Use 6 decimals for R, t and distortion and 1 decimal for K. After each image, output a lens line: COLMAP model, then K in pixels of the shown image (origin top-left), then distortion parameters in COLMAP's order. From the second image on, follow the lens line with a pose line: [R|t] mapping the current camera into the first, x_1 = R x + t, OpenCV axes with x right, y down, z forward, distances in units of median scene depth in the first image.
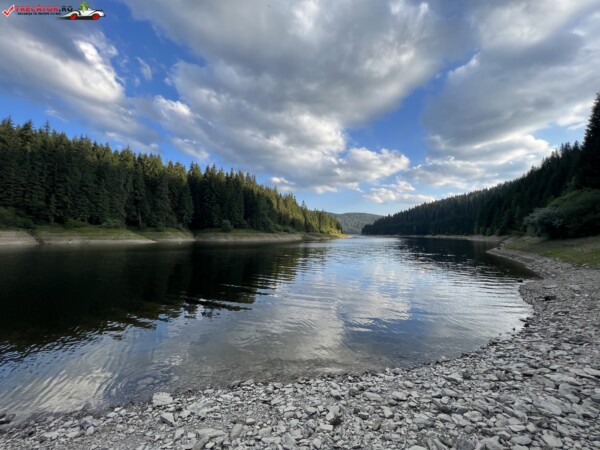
lens RADIAL K [[240.5, 0, 298.2], [0, 240.5, 226.8], [0, 0, 1]] dist [-0.002257, 0.000024]
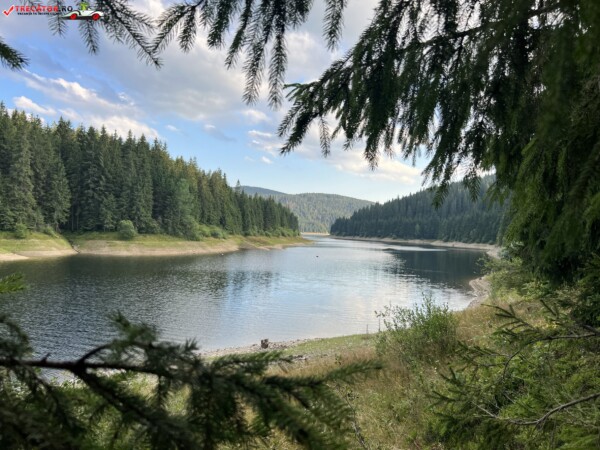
lens RADIAL K [[454.4, 0, 298.3], [0, 454.4, 225.5], [0, 0, 1]] dist [0.050979, -0.078446]
pose [[0.981807, 0.030312, 0.187447, -0.081033], [-0.034462, 0.999227, 0.018921, -0.051222], [-0.186729, -0.025036, 0.982092, -0.244592]]
